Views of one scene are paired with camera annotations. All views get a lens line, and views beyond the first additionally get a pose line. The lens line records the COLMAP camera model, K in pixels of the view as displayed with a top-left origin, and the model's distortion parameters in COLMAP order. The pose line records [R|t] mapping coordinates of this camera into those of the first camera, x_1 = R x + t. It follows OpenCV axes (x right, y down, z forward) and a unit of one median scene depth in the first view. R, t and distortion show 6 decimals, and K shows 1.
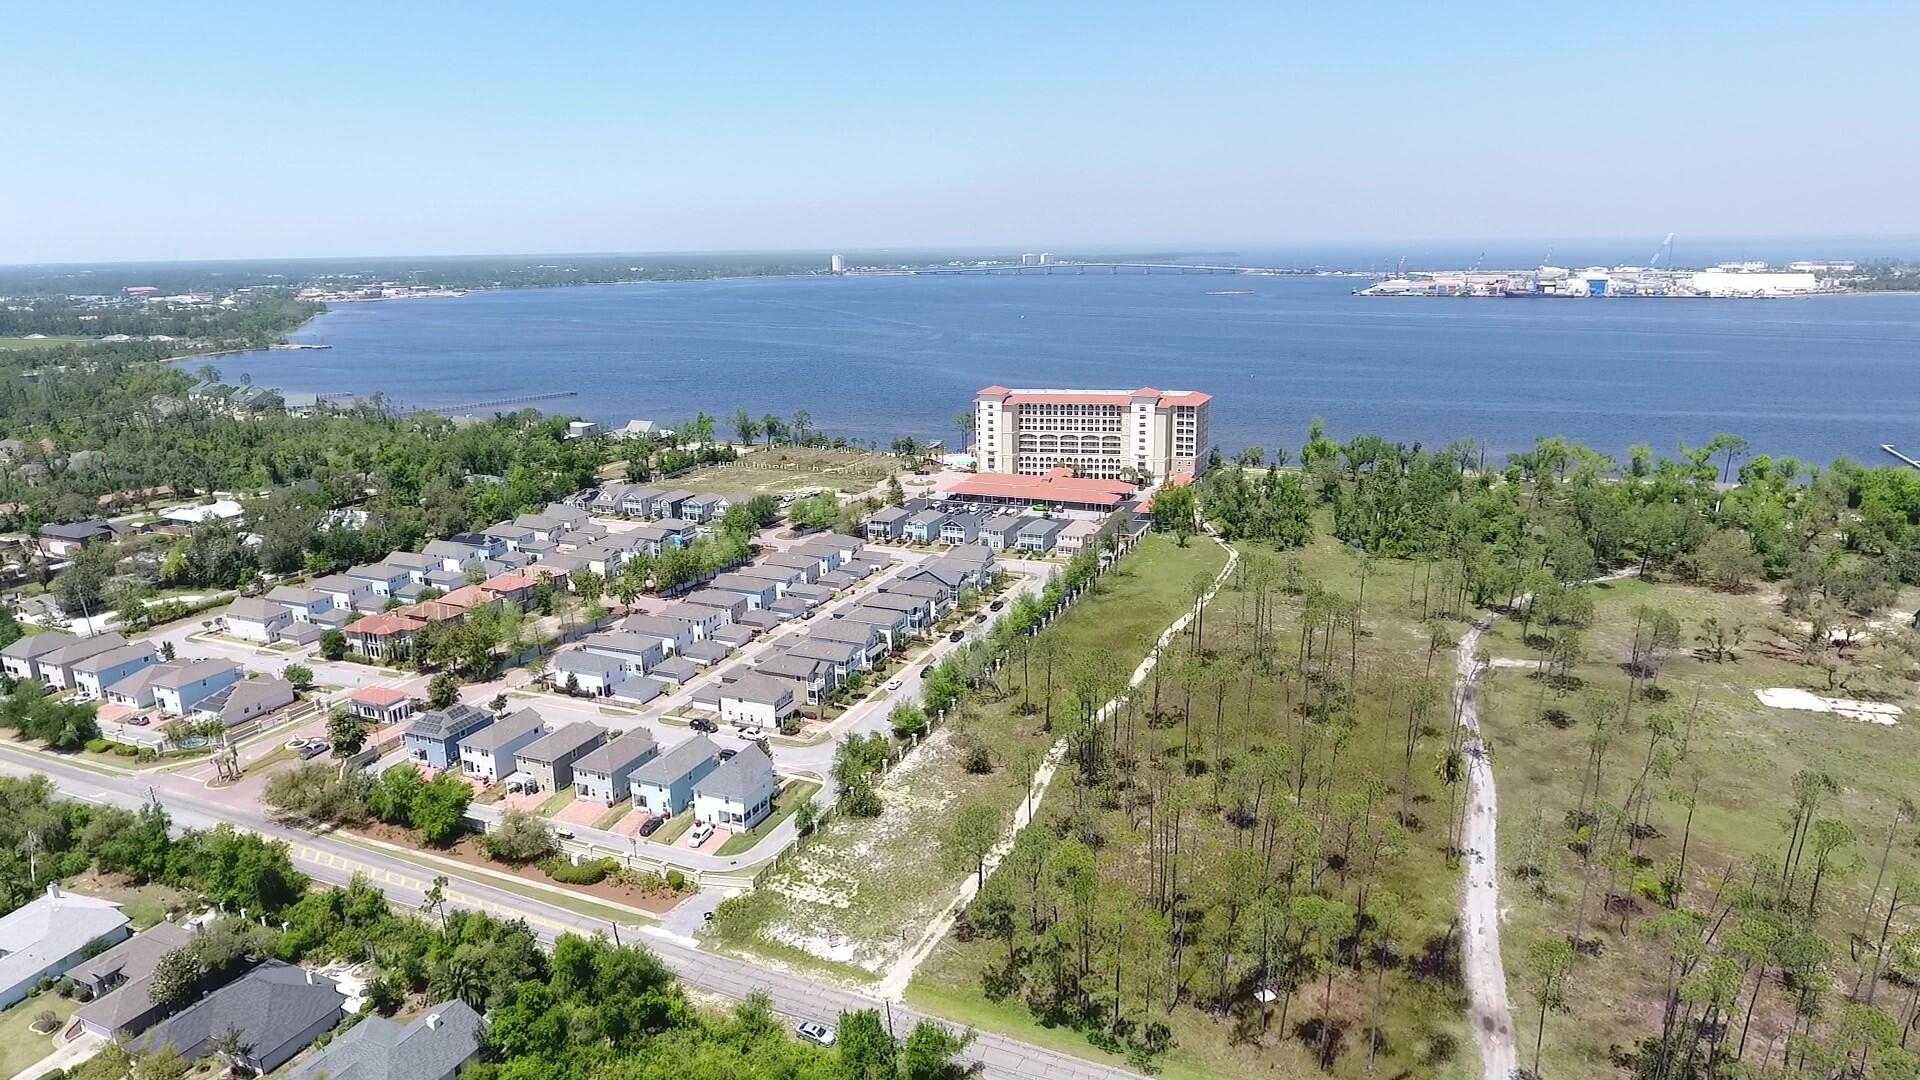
lens RADIAL K [[1173.7, 0, 957.1], [0, 1173.7, 543.6], [0, 0, 1]] dist [-0.006006, 0.002090]
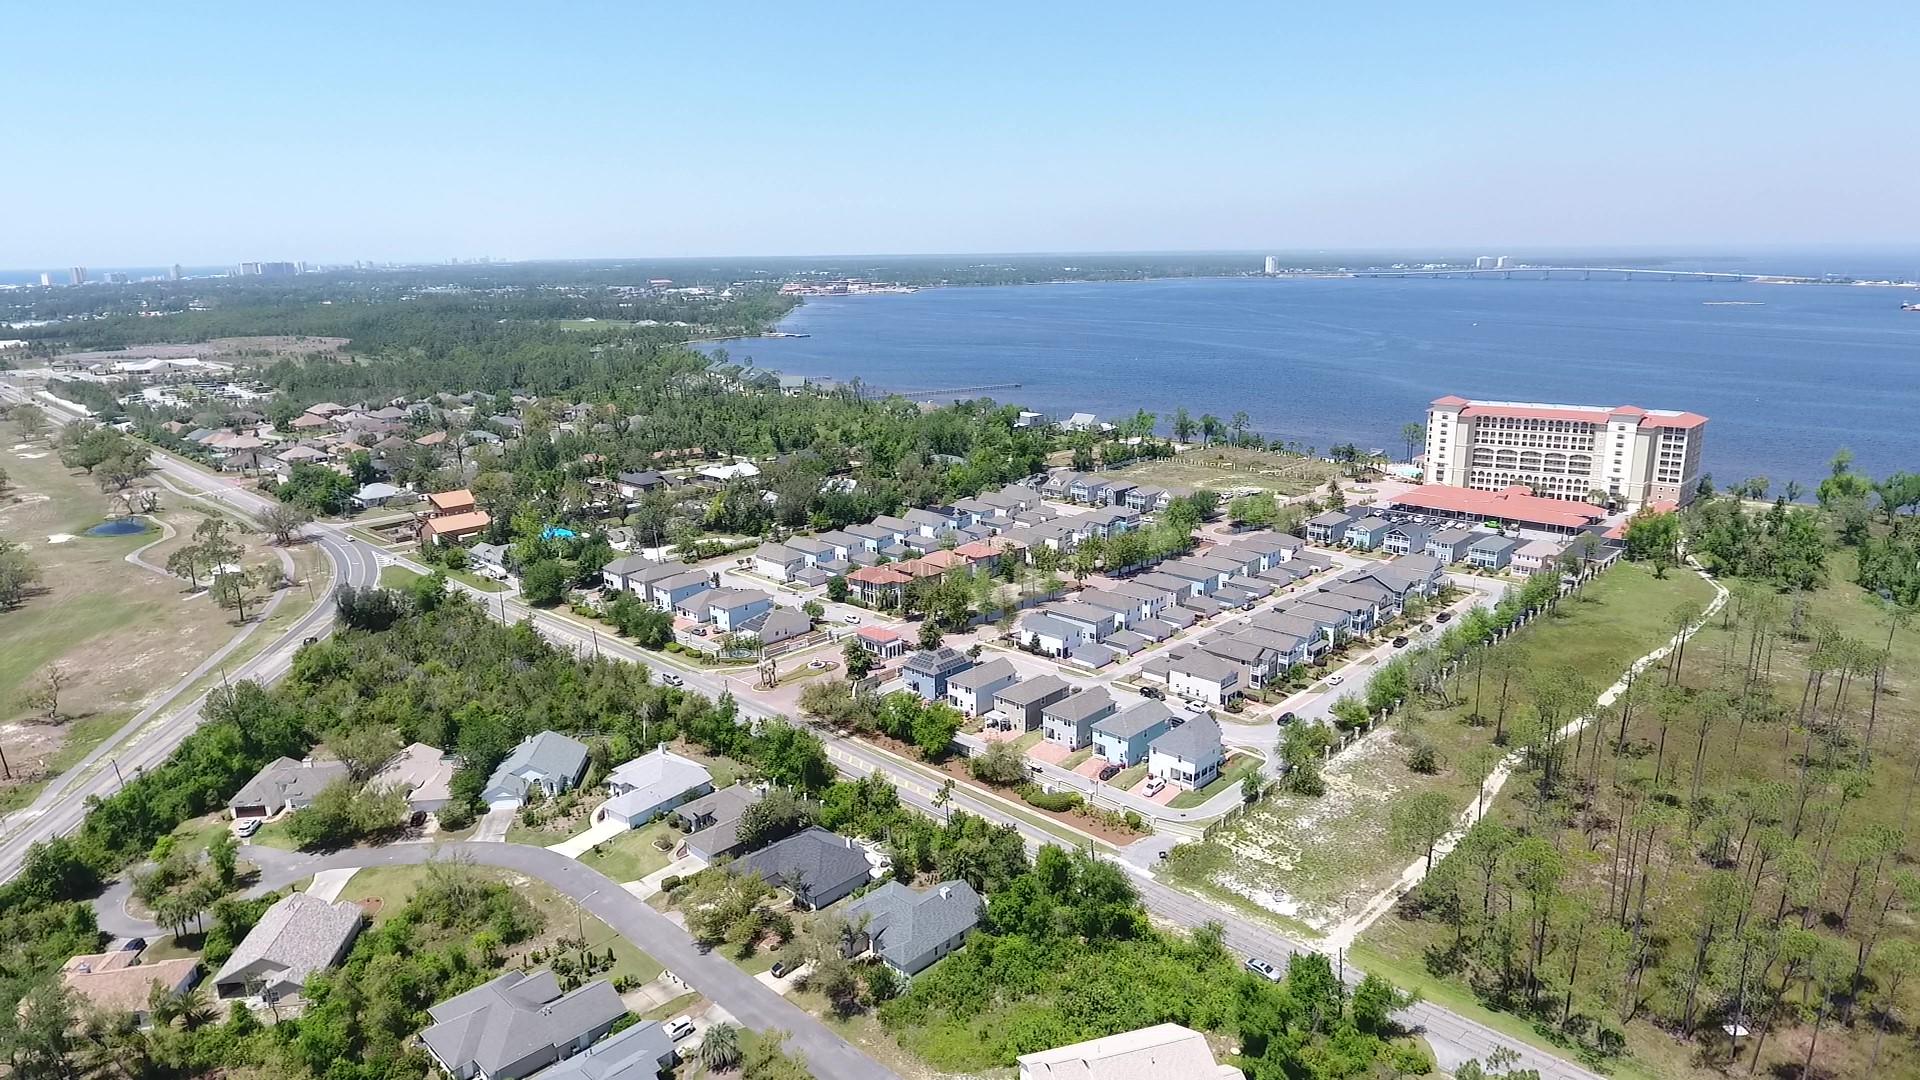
lens RADIAL K [[1173.7, 0, 957.1], [0, 1173.7, 543.6], [0, 0, 1]] dist [-0.006006, 0.002090]
pose [[0.938818, 0.087018, -0.333240, -0.027708], [-0.087170, 0.996088, 0.014525, 0.012704], [0.333200, 0.015412, 0.942730, -0.068700]]
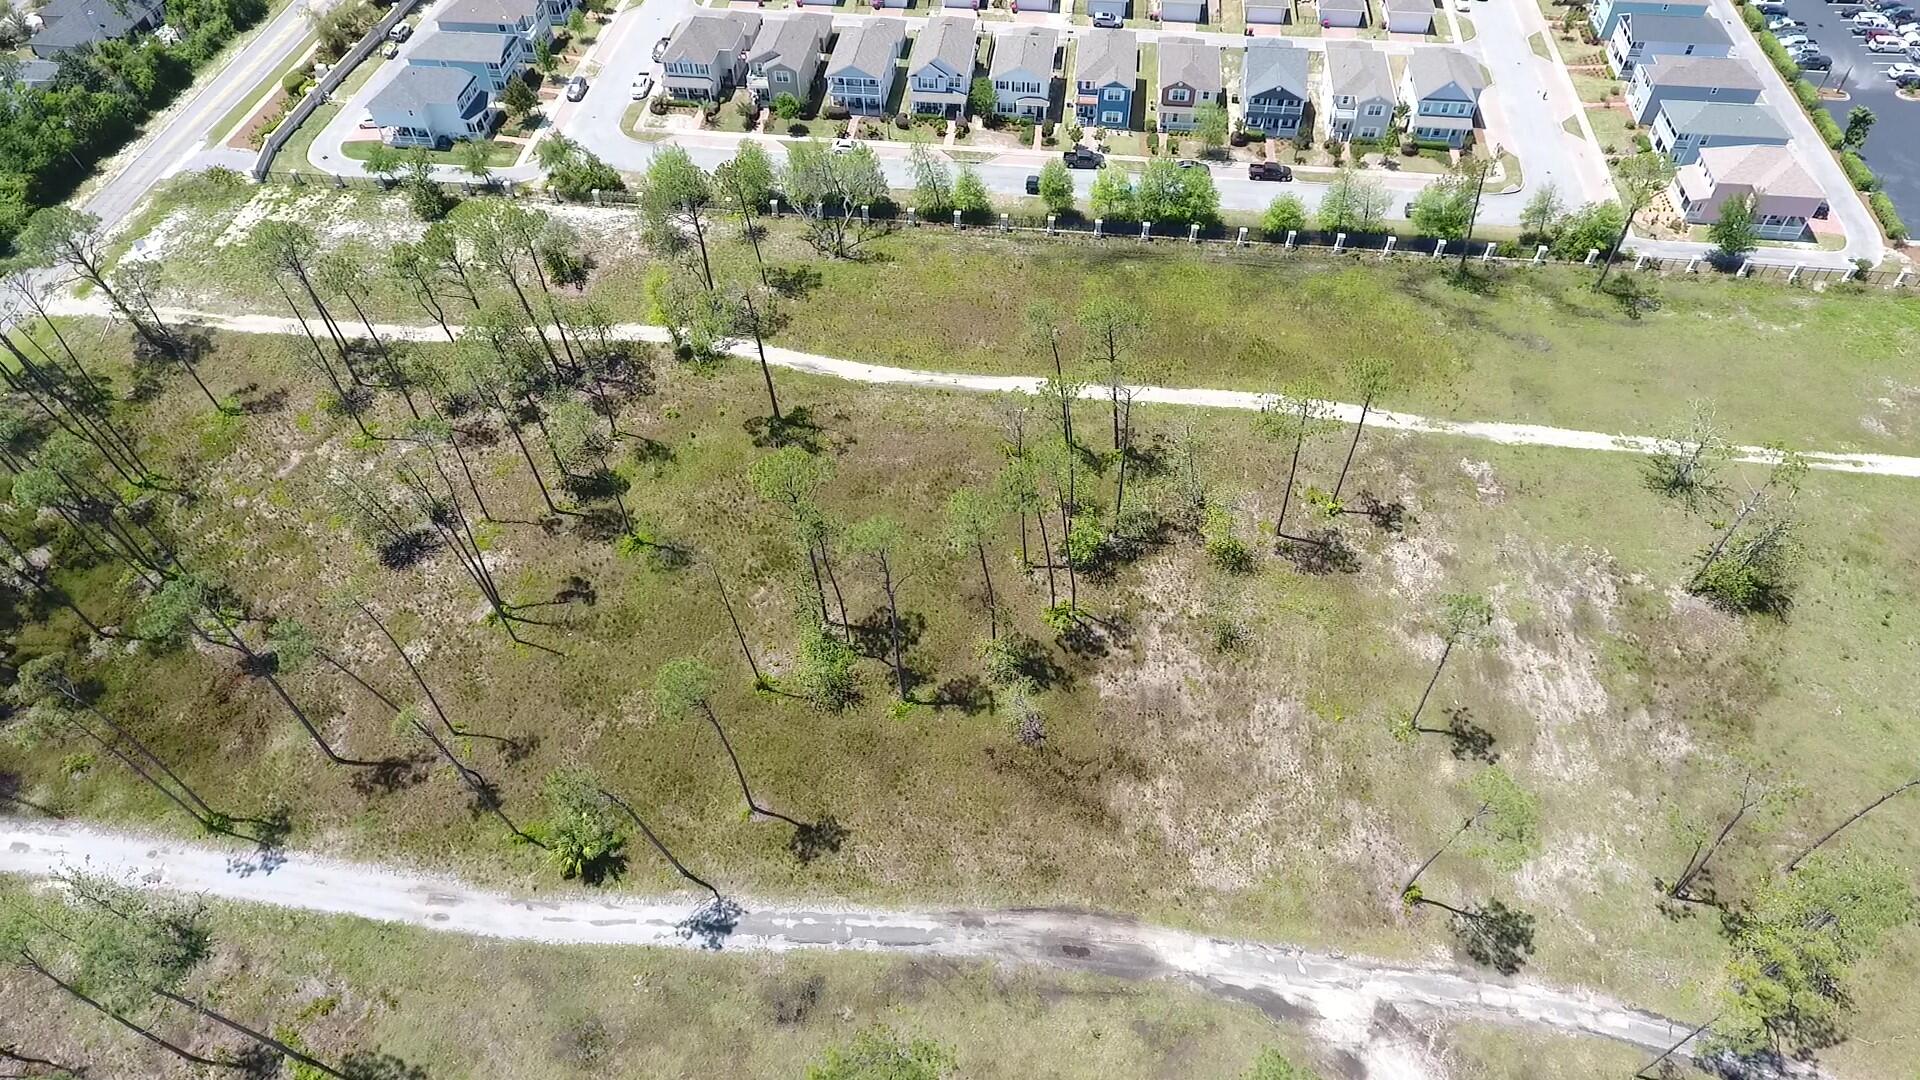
lens RADIAL K [[1173.7, 0, 957.1], [0, 1173.7, 543.6], [0, 0, 1]] dist [-0.006006, 0.002090]
pose [[0.279782, 0.739380, -0.612405, 0.462894], [-0.234038, 0.671162, 0.703397, -0.183665], [0.931101, -0.053472, 0.360822, 0.681318]]
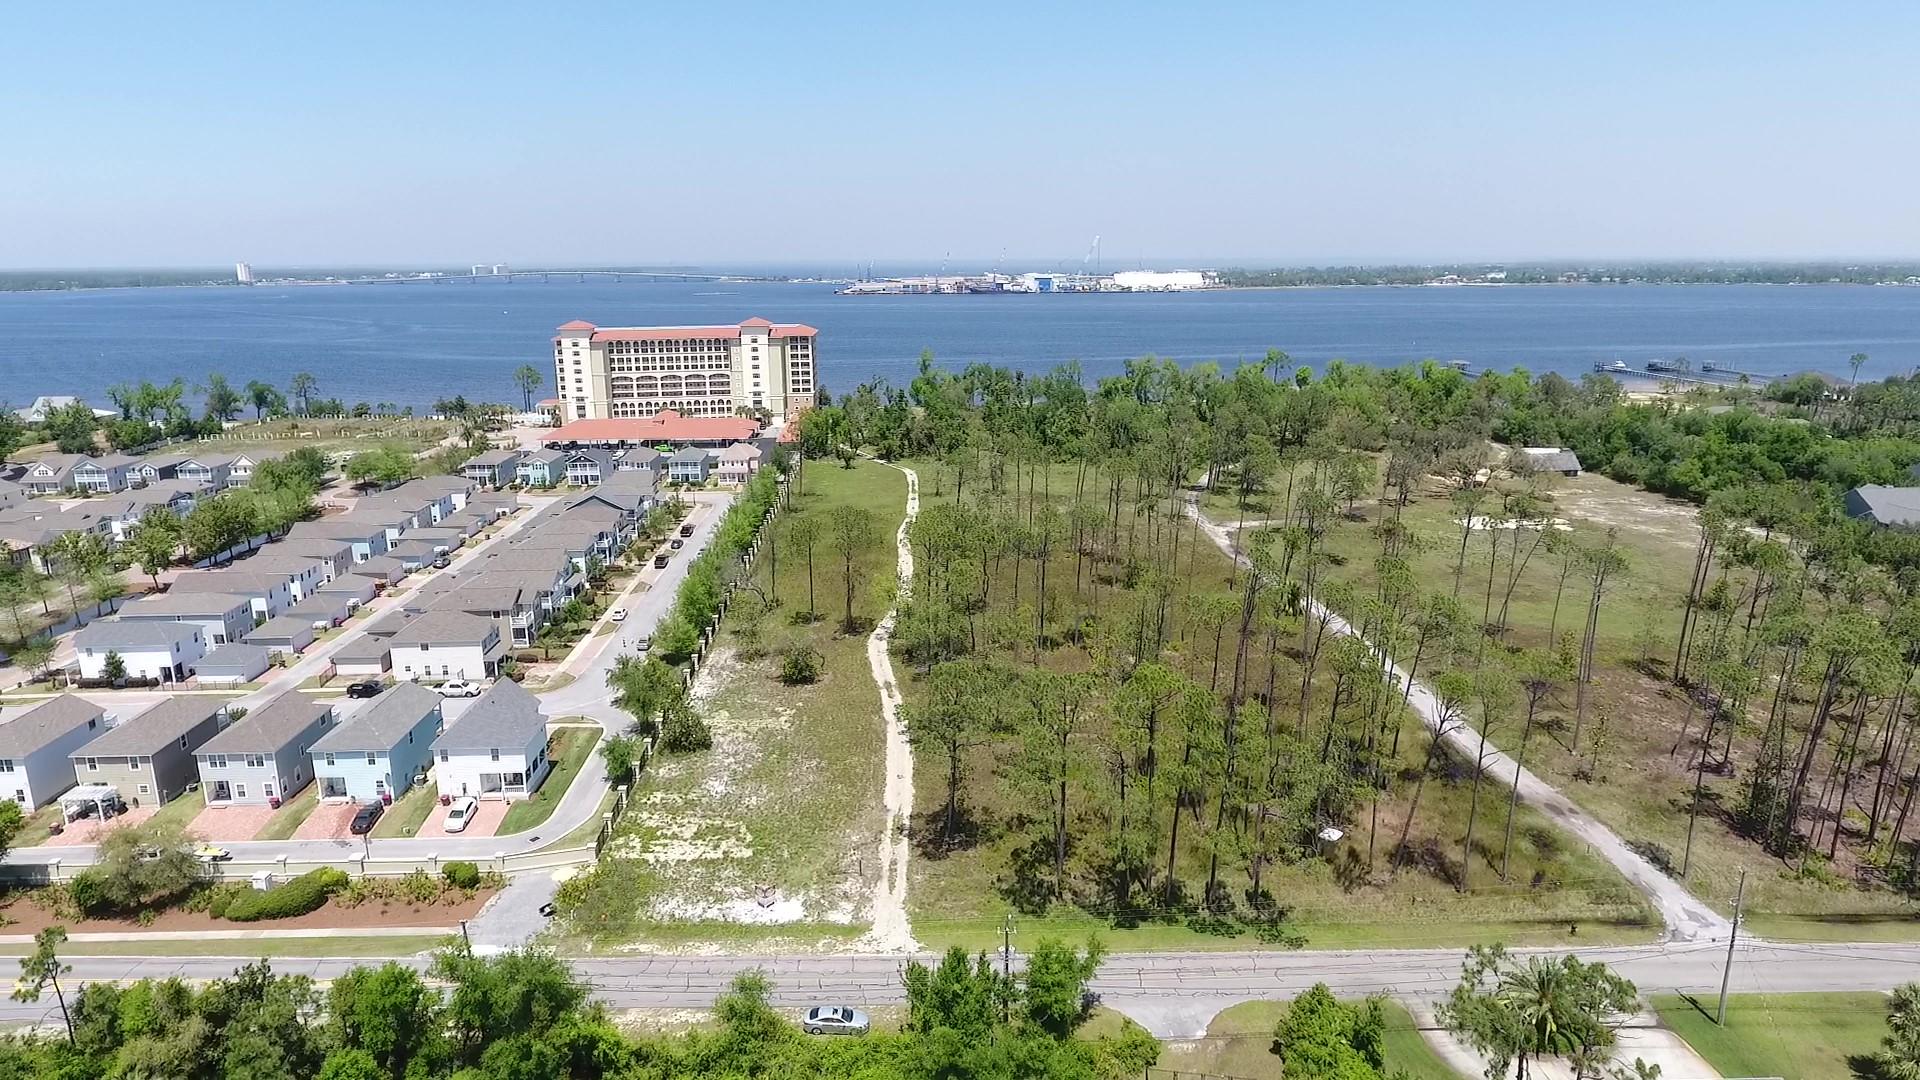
lens RADIAL K [[1169.0, 0, 952.1], [0, 1169.0, 561.5], [0, 0, 1]] dist [-0.003607, 0.001679]
pose [[0.904265, -0.099535, 0.415208, -0.143685], [0.100141, 0.994765, 0.020376, 0.078117], [-0.415062, 0.023154, 0.909498, 0.186768]]
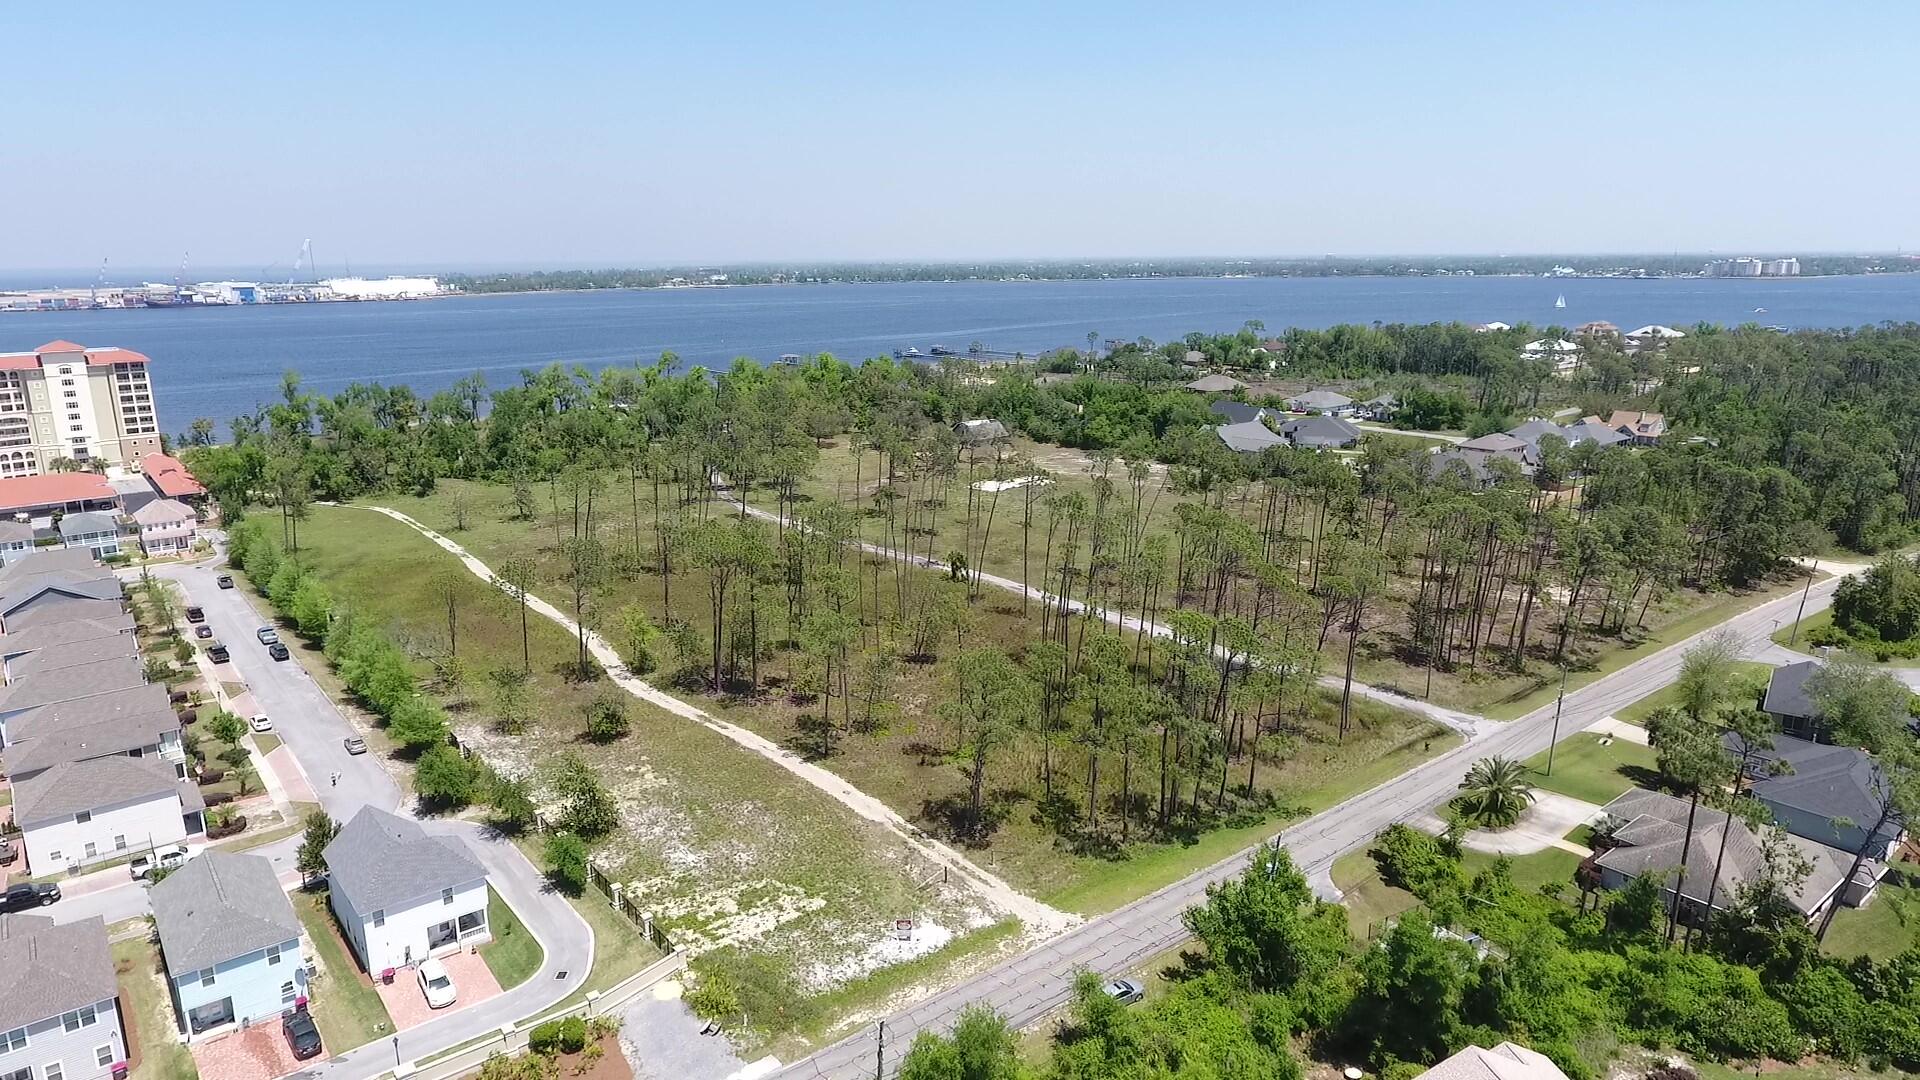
lens RADIAL K [[1173.7, 0, 957.1], [0, 1173.7, 543.6], [0, 0, 1]] dist [-0.006006, 0.002090]
pose [[0.466870, -0.201518, 0.861059, -0.318372], [0.222748, 0.969093, 0.106027, 0.041702], [-0.855813, 0.142298, 0.497328, 0.340928]]
